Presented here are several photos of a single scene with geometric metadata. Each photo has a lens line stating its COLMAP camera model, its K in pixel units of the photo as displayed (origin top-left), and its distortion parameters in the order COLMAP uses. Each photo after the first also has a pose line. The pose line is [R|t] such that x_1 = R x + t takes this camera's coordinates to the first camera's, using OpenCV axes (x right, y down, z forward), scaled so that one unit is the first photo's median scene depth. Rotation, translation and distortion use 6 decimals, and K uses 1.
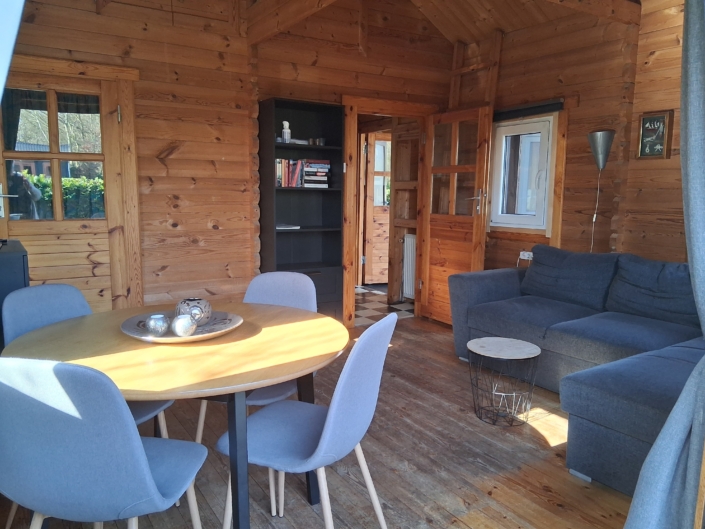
lens RADIAL K [[535.8, 0, 352.5], [0, 535.8, 264.5], [0, 0, 1]] dist [0.001036, 0.000594]
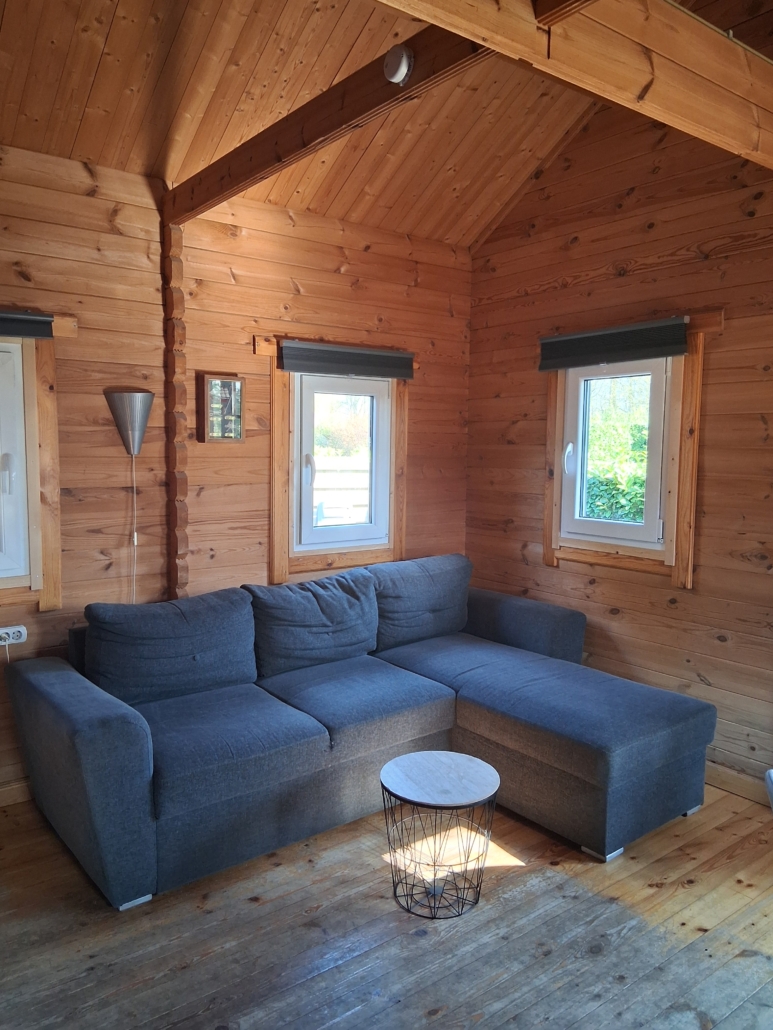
lens RADIAL K [[769.6, 0, 386.5], [0, 769.6, 515.0], [0, 0, 1]] dist [-0.008359, -0.009950]
pose [[-0.081314, -0.114084, 0.990138, -0.467393], [0.125700, 0.984322, 0.123736, -0.220656], [-0.988730, 0.134522, -0.065699, 0.961321]]
